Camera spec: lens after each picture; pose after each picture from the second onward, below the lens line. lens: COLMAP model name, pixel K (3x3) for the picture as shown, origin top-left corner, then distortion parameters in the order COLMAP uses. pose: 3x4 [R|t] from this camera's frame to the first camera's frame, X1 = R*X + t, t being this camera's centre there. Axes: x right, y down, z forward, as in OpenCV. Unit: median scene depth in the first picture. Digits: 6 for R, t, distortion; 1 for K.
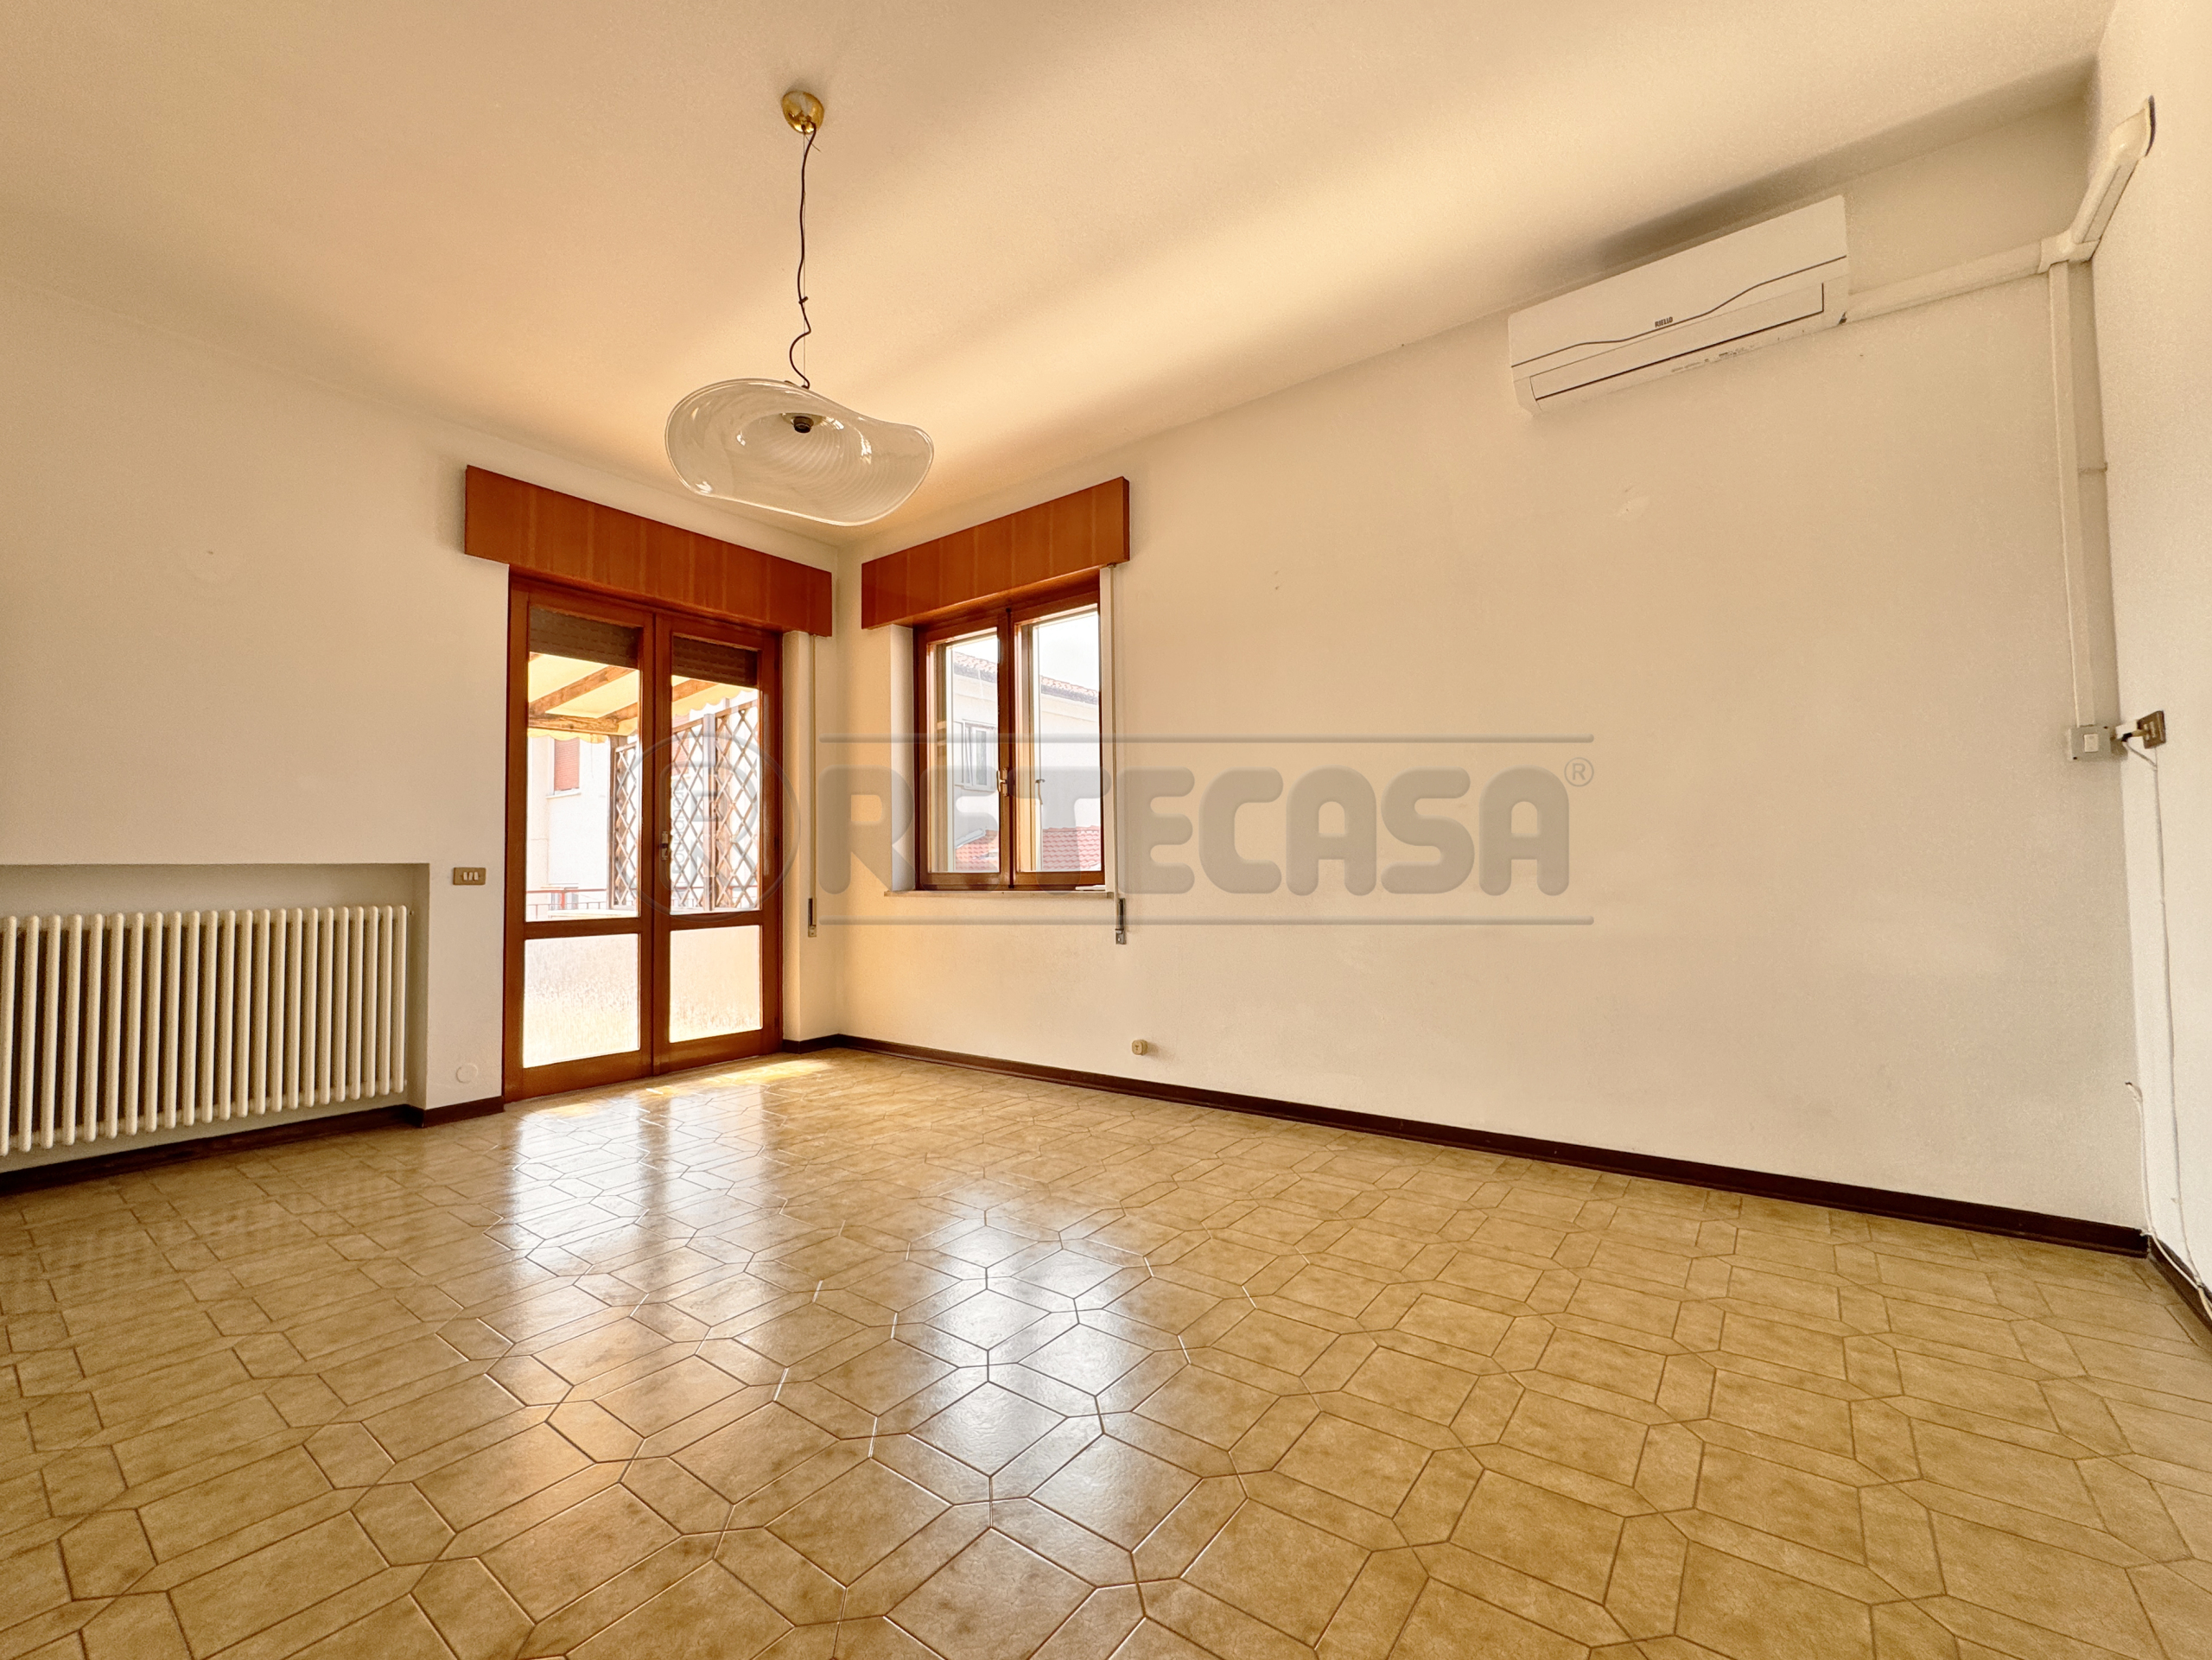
lens RADIAL K [[901.2, 0, 1112.7], [0, 901.2, 844.2], [0, 0, 1]] dist [-0.006386, 0.001899]
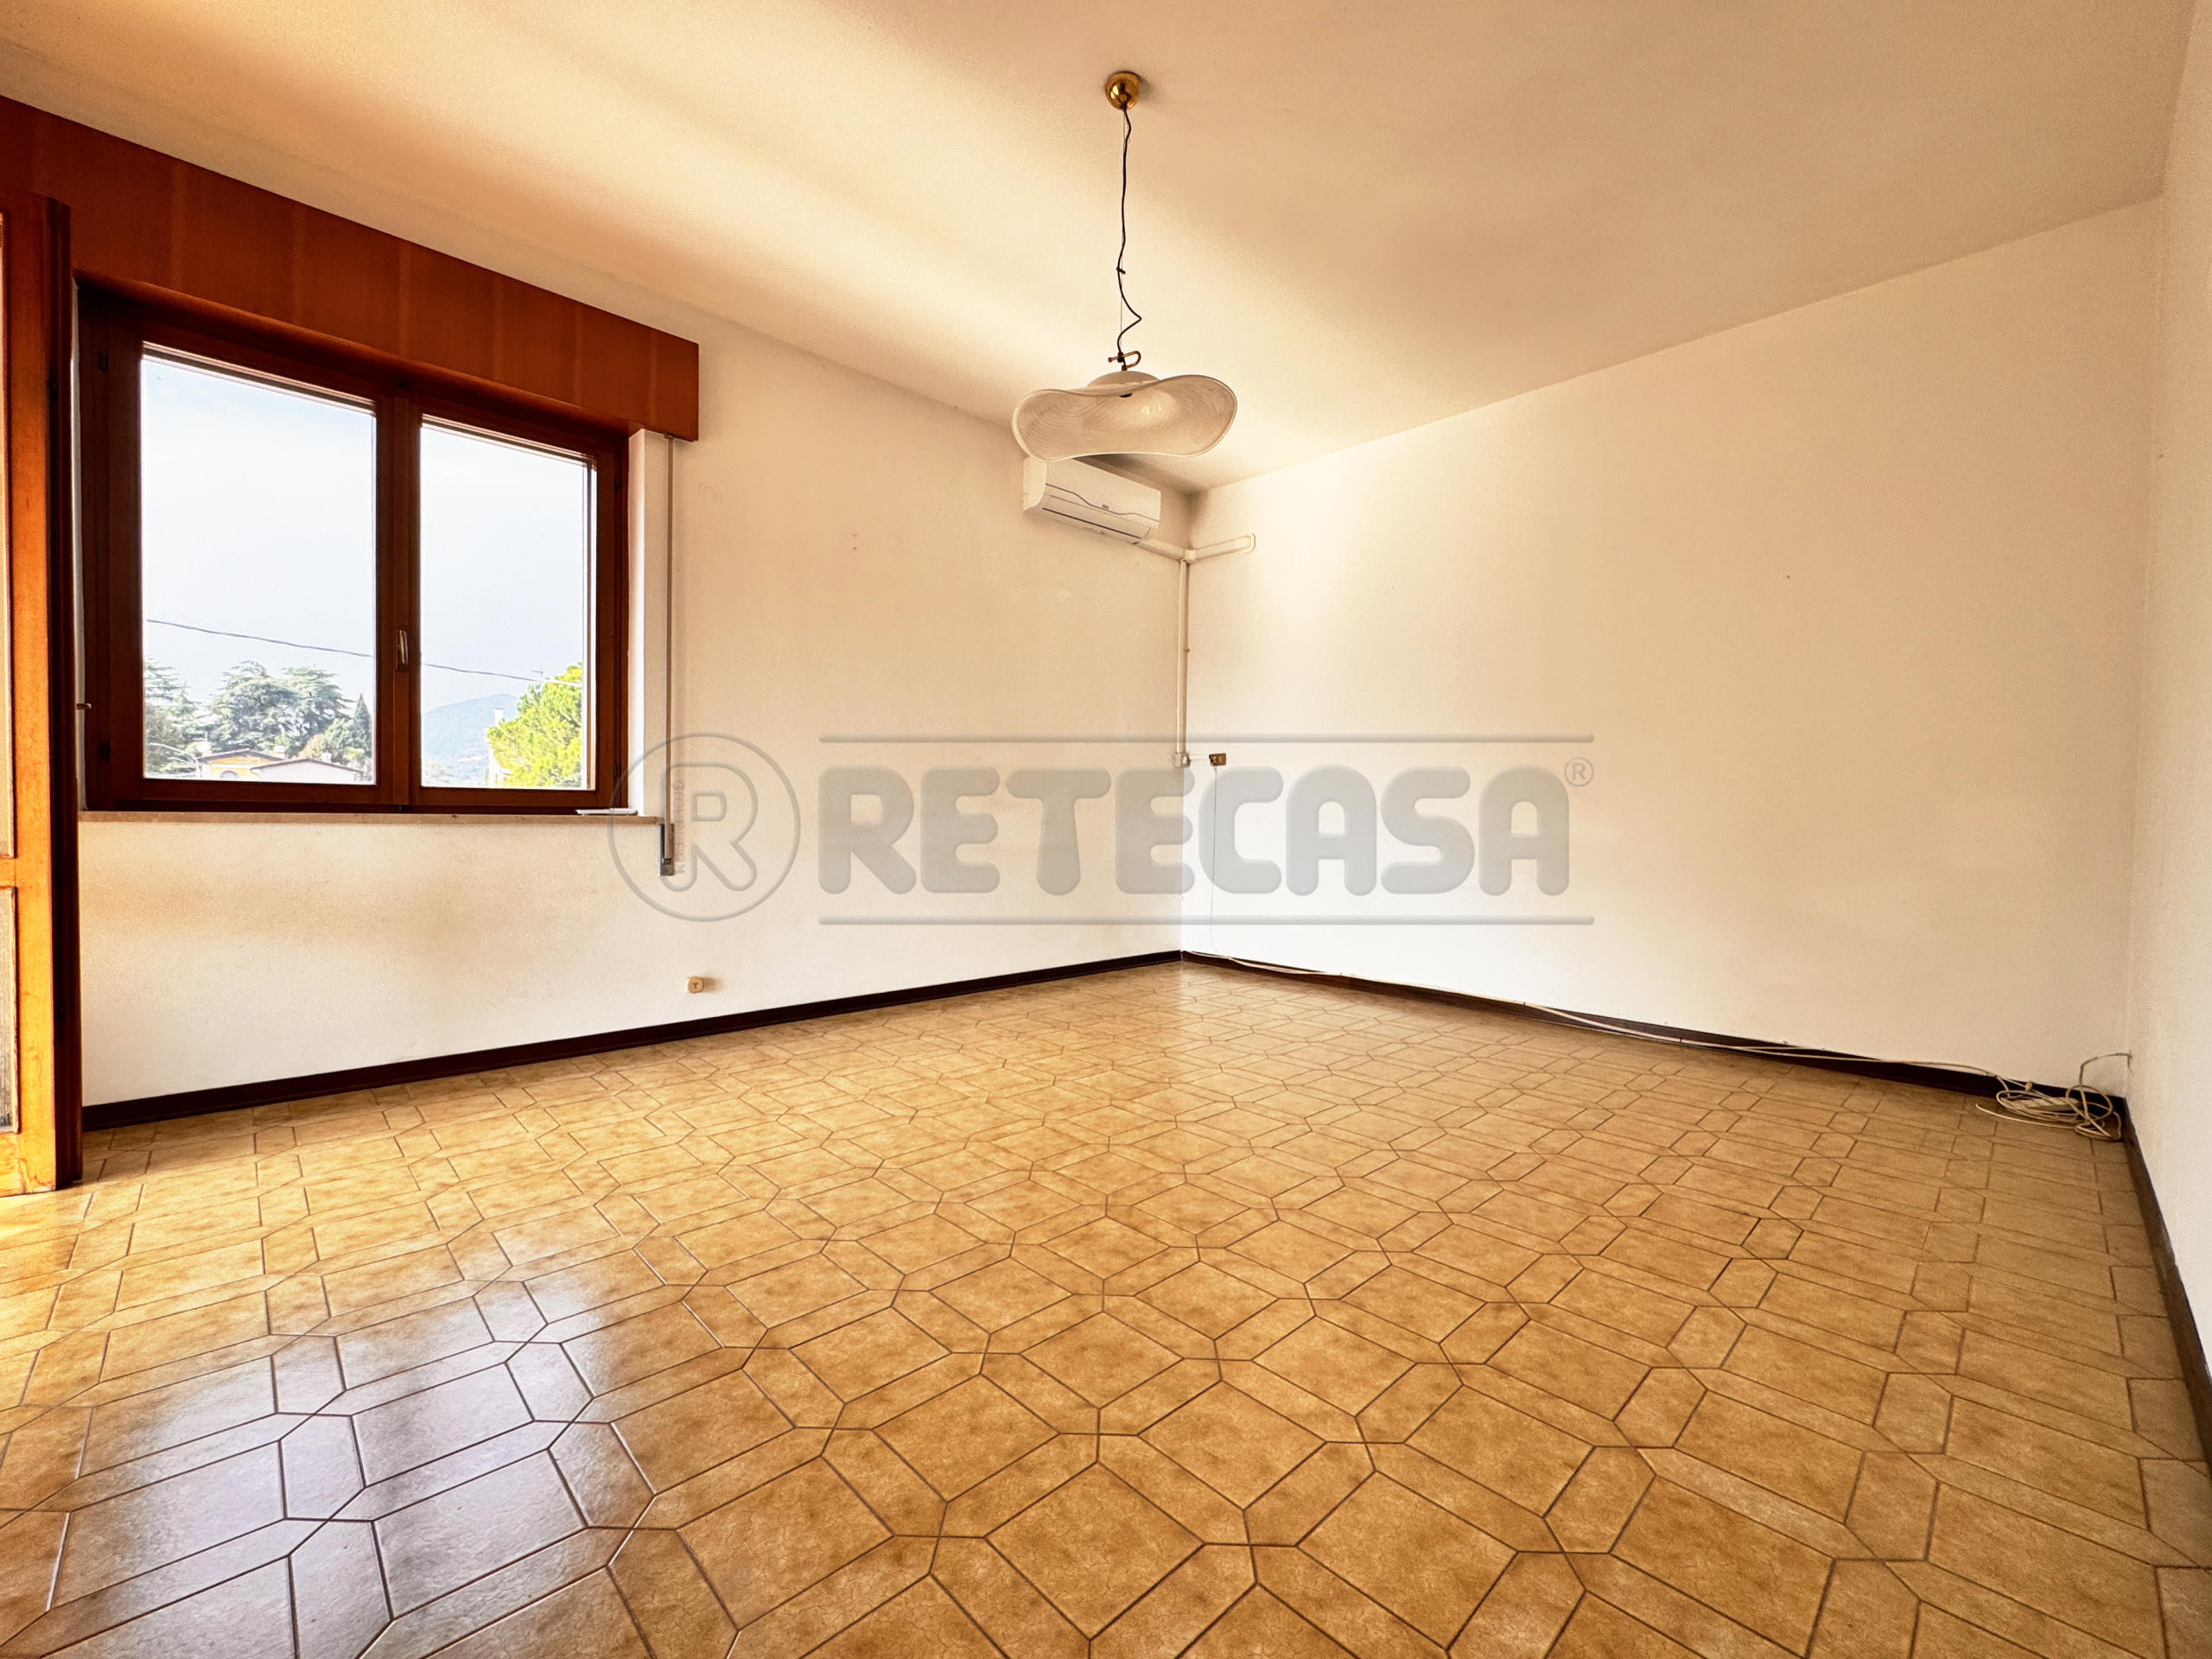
lens RADIAL K [[901.1, 0, 1091.7], [0, 901.1, 840.3], [0, 0, 1]] dist [-0.006386, 0.001899]
pose [[0.178712, -0.012285, 0.983825, -1.162849], [-0.047220, 0.998663, 0.021048, 0.056848], [-0.982768, -0.050218, 0.177893, 0.646447]]
